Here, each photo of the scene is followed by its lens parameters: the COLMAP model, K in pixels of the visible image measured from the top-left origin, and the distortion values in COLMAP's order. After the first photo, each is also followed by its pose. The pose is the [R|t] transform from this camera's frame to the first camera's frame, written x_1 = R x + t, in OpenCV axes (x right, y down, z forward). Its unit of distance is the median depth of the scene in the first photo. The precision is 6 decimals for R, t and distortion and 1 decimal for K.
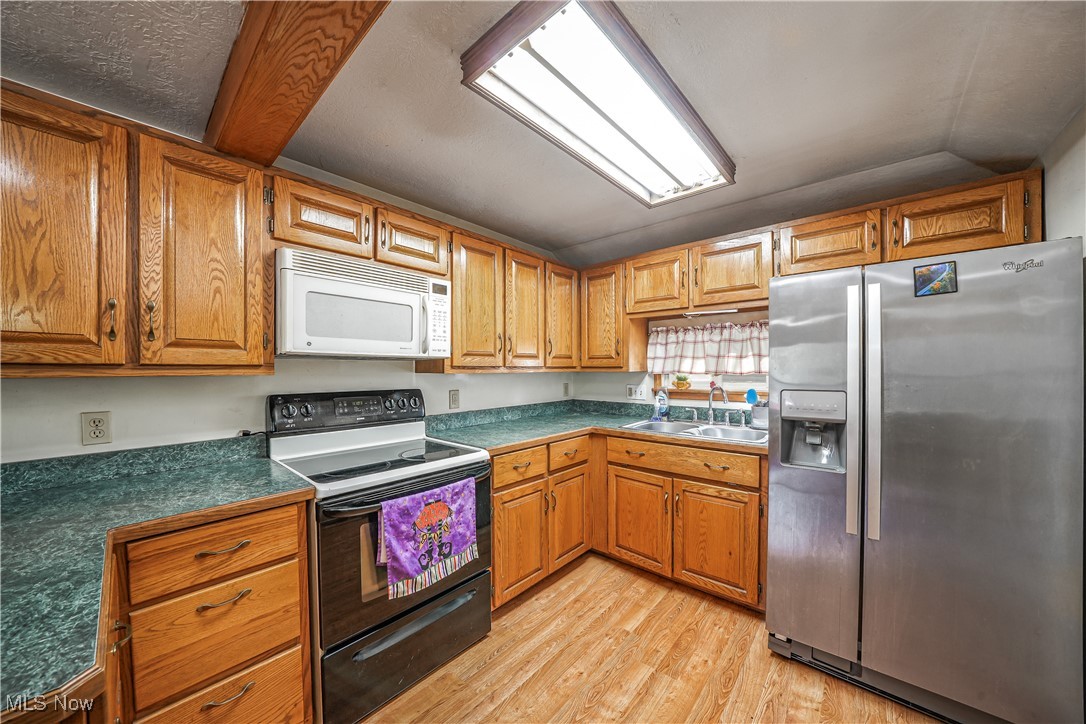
lens RADIAL K [[374.4, 0, 546.1], [0, 374.4, 368.6], [0, 0, 1]] dist [-0.019549, -0.000019]
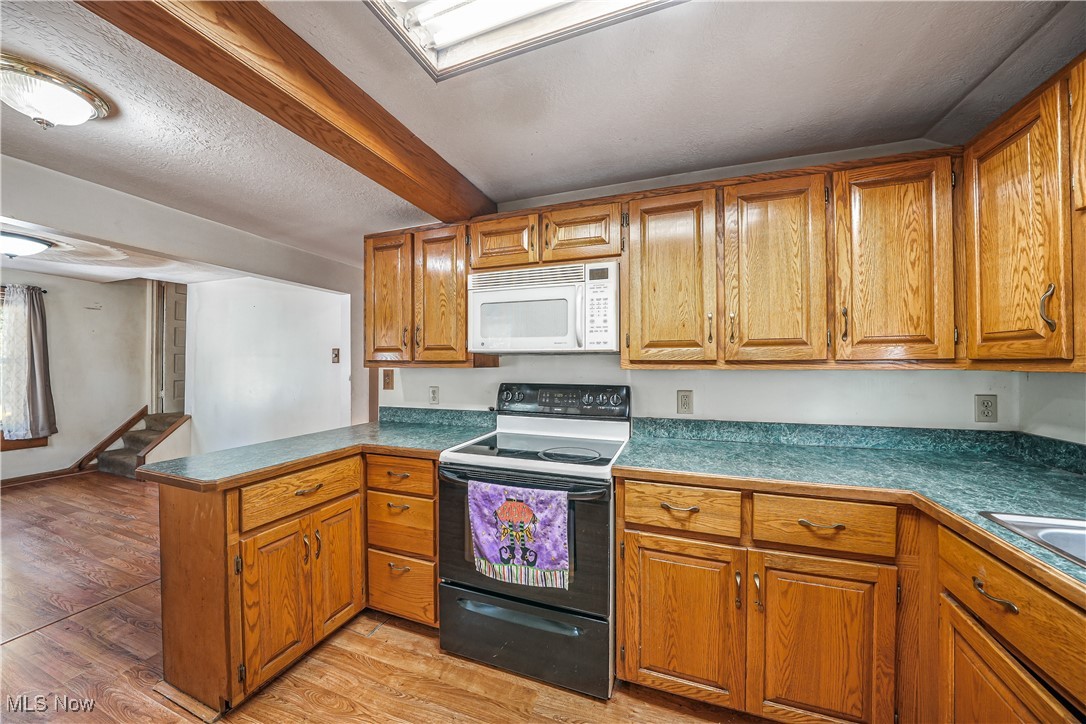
lens RADIAL K [[374.4, 0, 543.2], [0, 374.4, 360.9], [0, 0, 1]] dist [-0.019549, -0.000019]
pose [[0.357207, -0.005252, -0.934010, 0.527651], [-0.000559, 0.999983, -0.005837, -0.000797], [0.934025, 0.002607, 0.357198, 0.592408]]
